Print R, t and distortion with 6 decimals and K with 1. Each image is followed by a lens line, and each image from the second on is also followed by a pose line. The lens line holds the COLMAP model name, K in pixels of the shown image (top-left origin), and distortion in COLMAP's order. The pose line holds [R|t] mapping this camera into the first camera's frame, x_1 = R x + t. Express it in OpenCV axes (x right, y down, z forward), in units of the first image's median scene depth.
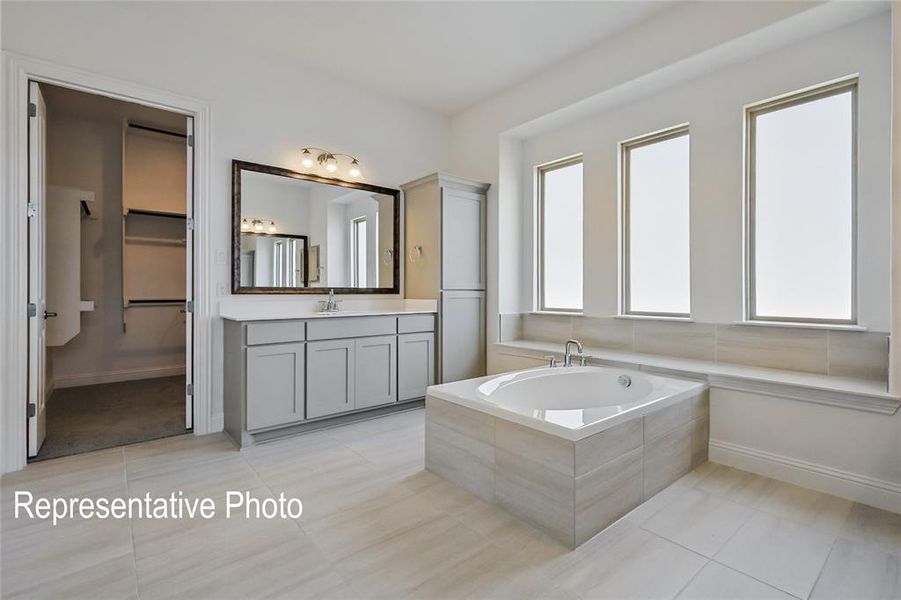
lens RADIAL K [[420.1, 0, 422.0], [0, 420.1, 290.4], [0, 0, 1]] dist [0.005204, -0.000757]
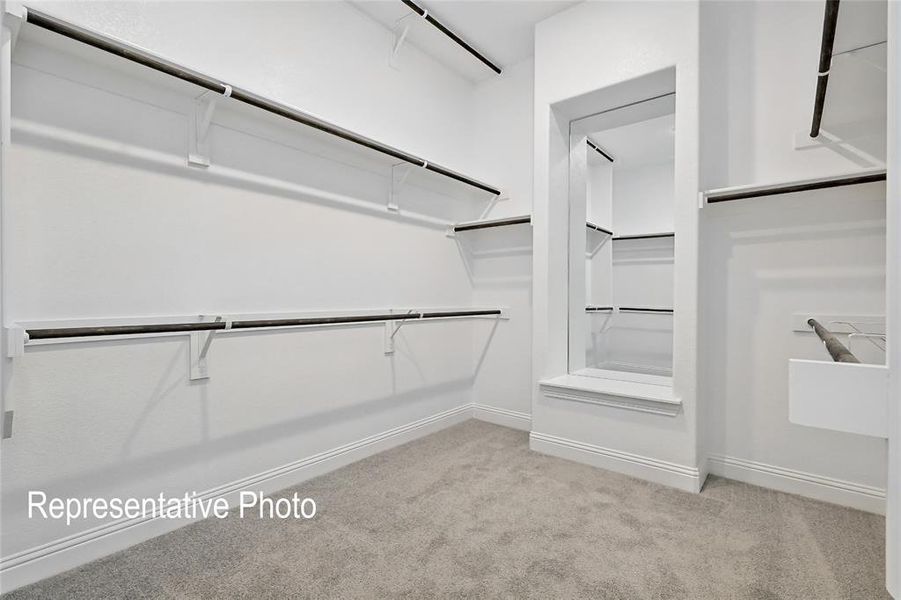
lens RADIAL K [[420.1, 0, 448.8], [0, 420.1, 299.6], [0, 0, 1]] dist [0.005204, -0.000757]
pose [[0.972644, 0.005418, 0.232236, -0.396412], [-0.004317, 0.999977, -0.005251, 0.001724], [-0.232259, 0.004104, 0.972645, 0.534664]]
